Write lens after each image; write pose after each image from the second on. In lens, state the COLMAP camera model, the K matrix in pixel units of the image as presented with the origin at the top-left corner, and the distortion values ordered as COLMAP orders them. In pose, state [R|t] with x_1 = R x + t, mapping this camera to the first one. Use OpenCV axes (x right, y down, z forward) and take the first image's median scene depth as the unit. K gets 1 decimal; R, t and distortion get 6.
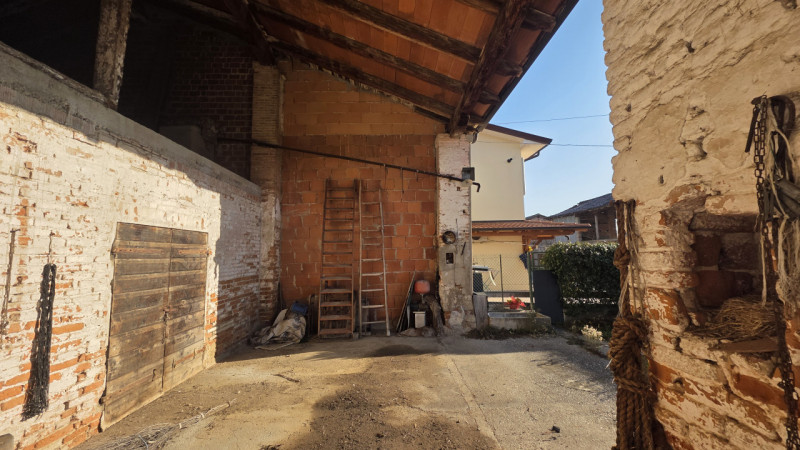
lens RADIAL K [[317.0, 0, 406.4], [0, 317.0, 221.9], [0, 0, 1]] dist [0.002189, -0.000145]
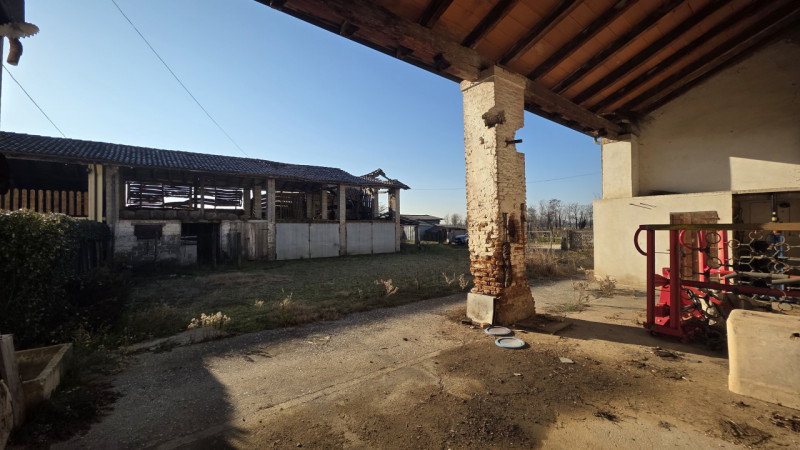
lens RADIAL K [[317.0, 0, 402.4], [0, 317.0, 222.4], [0, 0, 1]] dist [0.002189, -0.000145]
pose [[-0.576863, 0.038741, 0.815922, -1.930821], [-0.065393, 0.993478, -0.093404, 0.545719], [-0.814219, -0.107237, -0.570567, 4.652298]]
